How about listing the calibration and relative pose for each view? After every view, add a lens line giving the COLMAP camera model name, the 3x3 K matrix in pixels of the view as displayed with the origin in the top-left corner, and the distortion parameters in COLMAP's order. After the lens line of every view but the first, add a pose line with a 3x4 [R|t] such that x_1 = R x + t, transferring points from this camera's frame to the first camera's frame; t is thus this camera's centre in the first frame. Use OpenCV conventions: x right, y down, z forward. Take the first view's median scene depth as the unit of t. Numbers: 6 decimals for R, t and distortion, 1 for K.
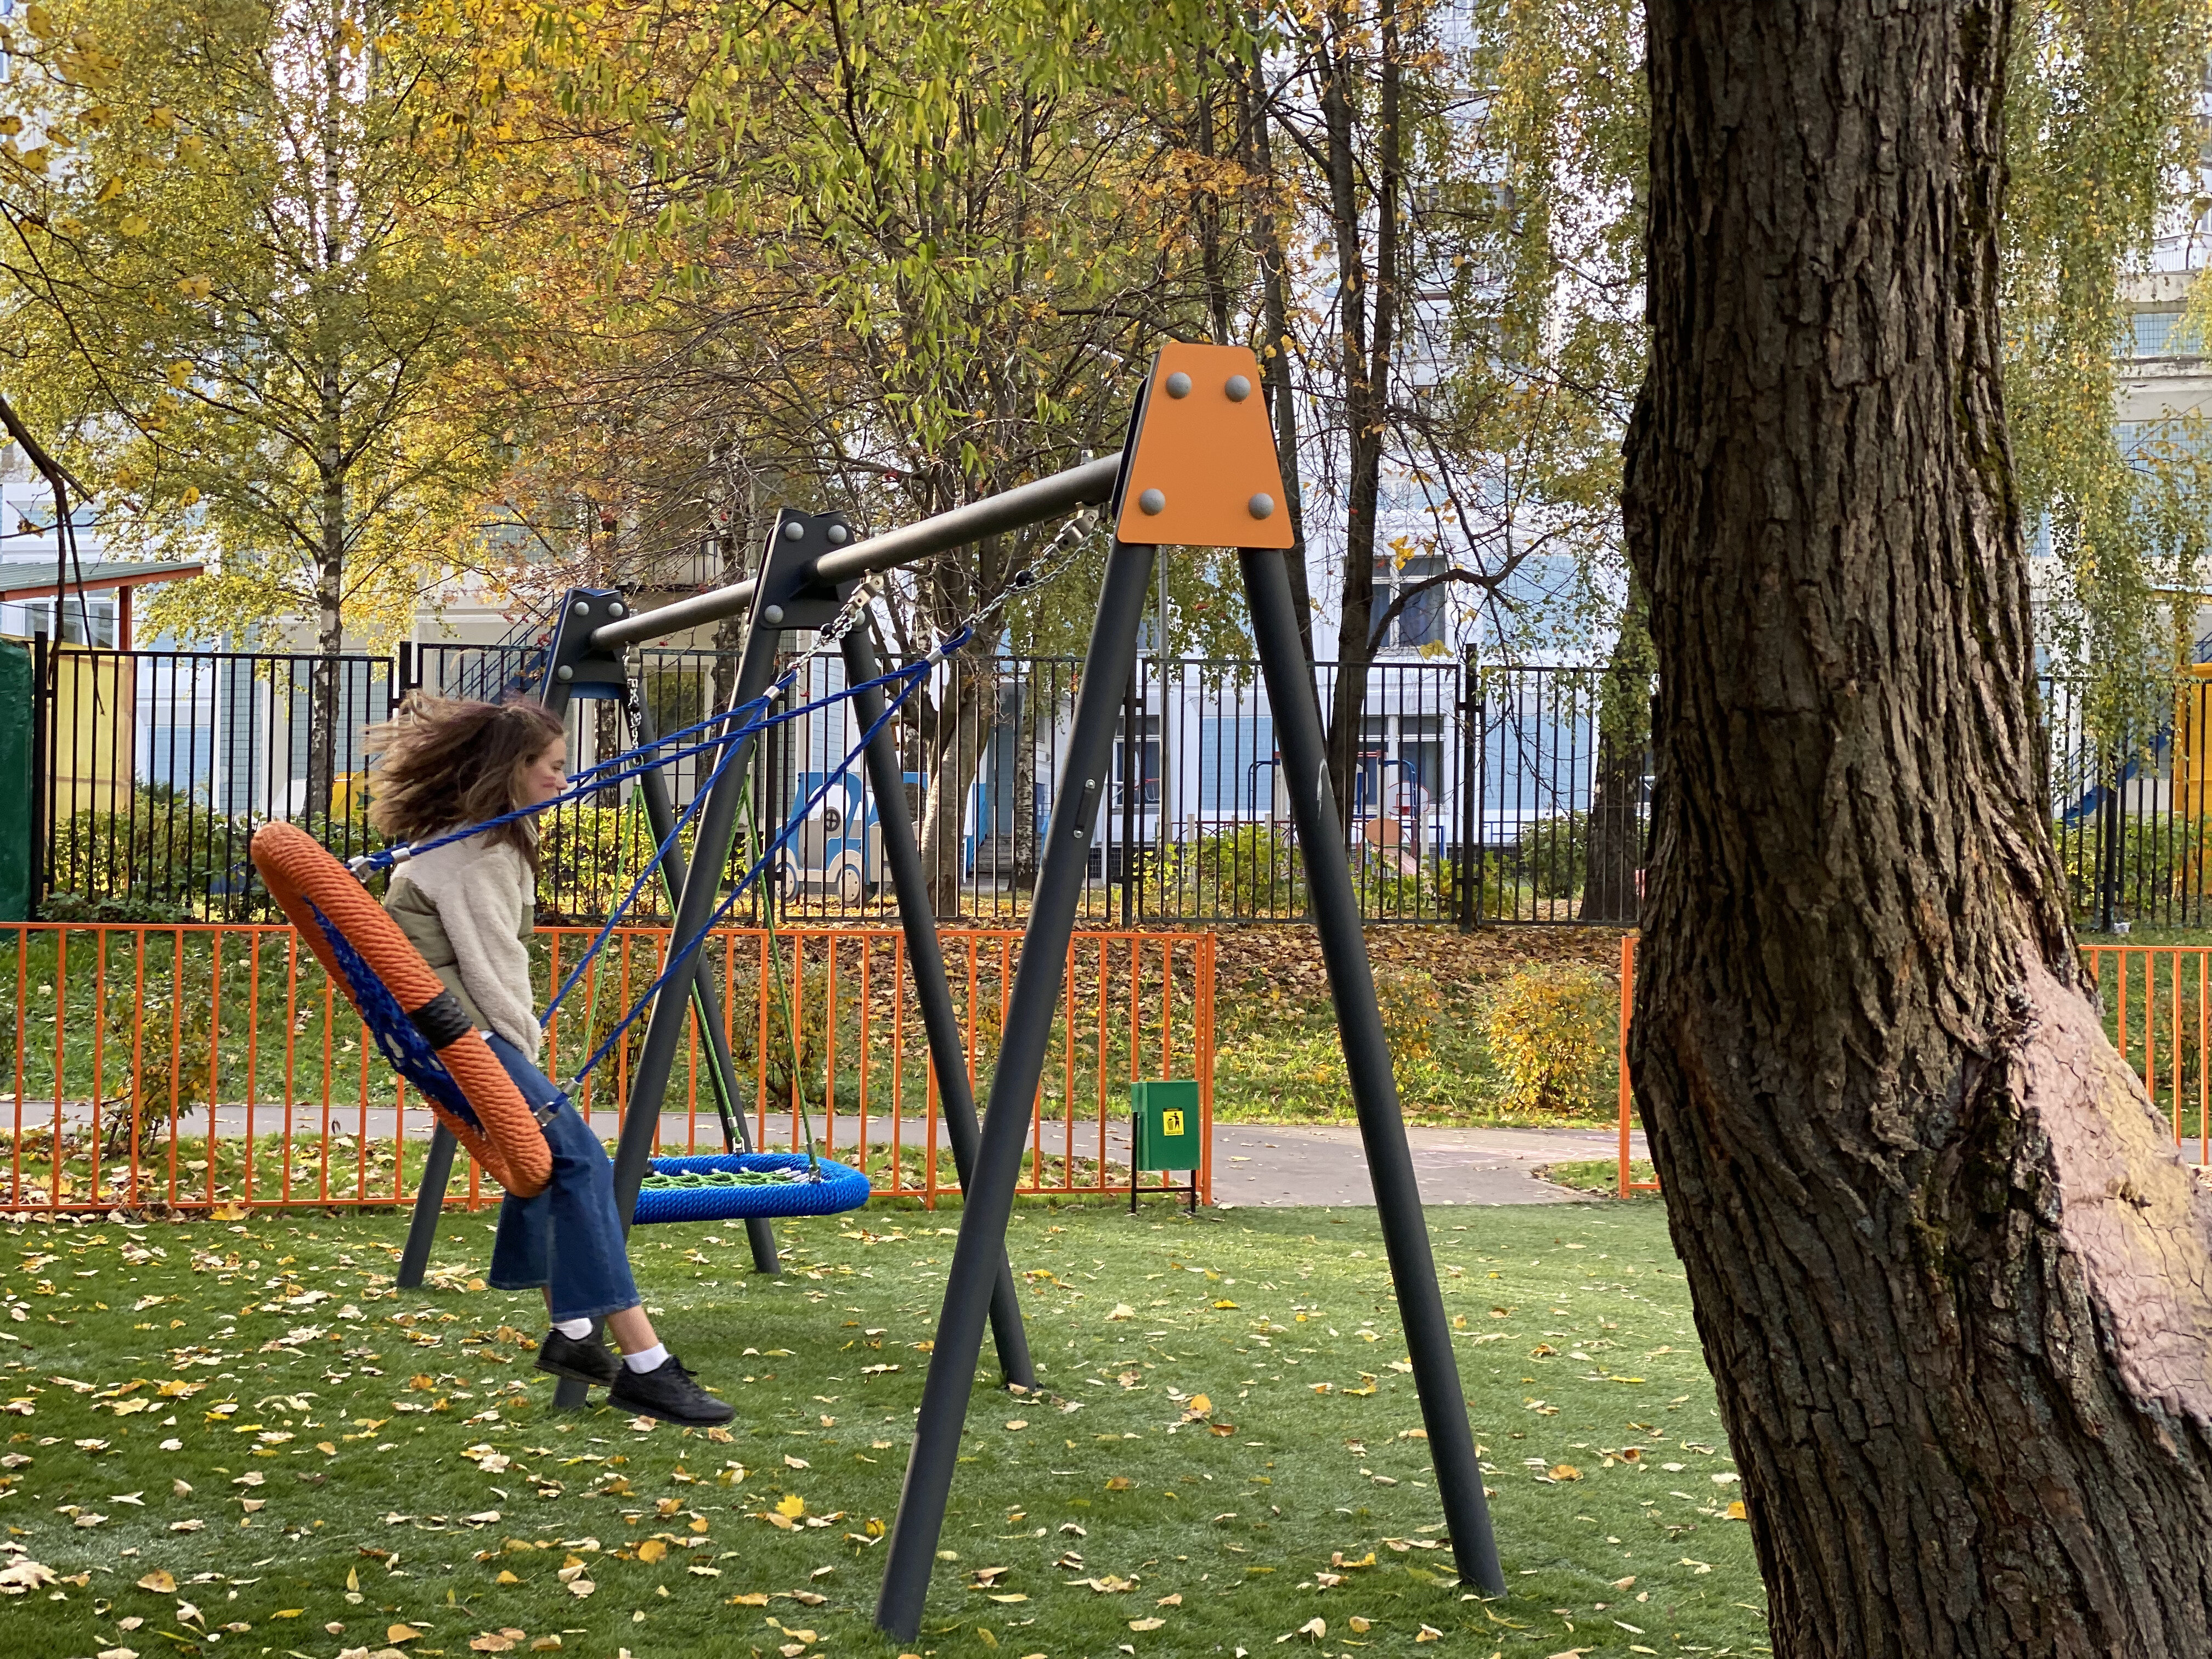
lens RADIAL K [[3271.7, 0, 1106.0], [0, 3271.7, 829.5], [0, 0, 1]] dist [-0.040523, 0.000484]
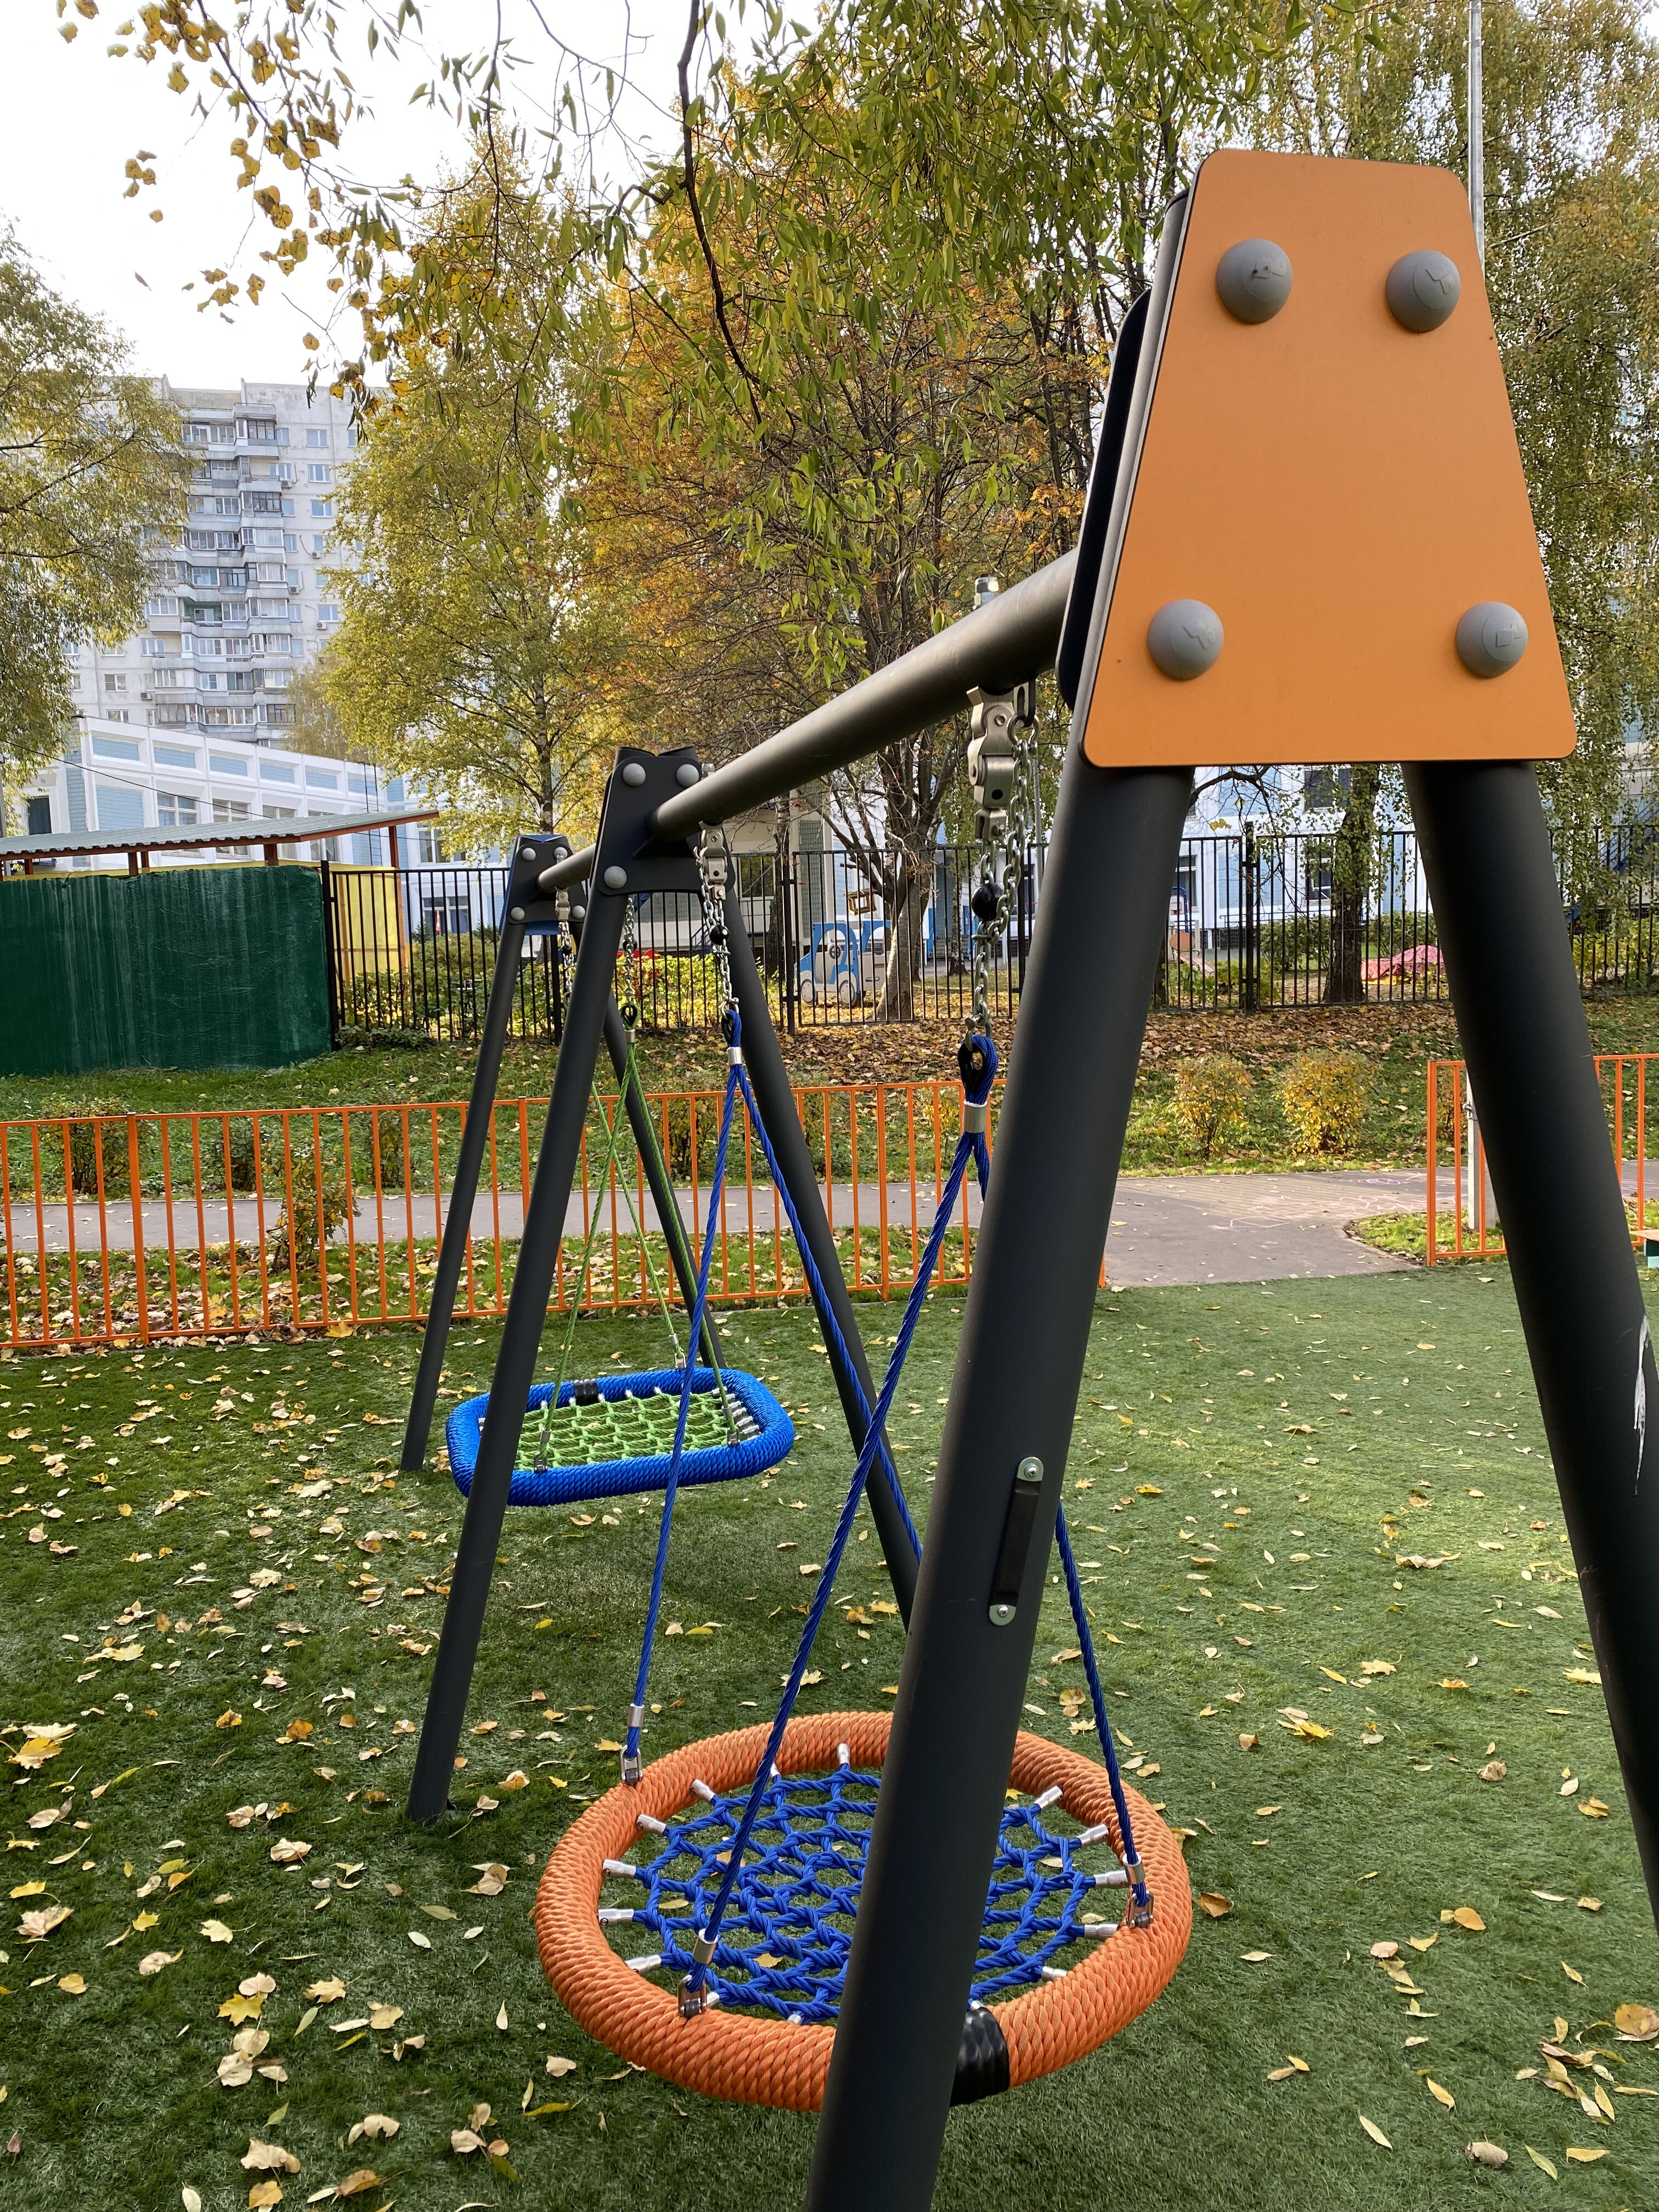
lens RADIAL K [[1774.6, 0, 829.5], [0, 1774.6, 1106.0], [0, 0, 1]] dist [0.011401, -0.000842]
pose [[0.994171, -0.036315, -0.101516, -0.001205], [0.046144, 0.994291, 0.096212, -0.015574], [0.097443, -0.100336, 0.990171, 0.176120]]
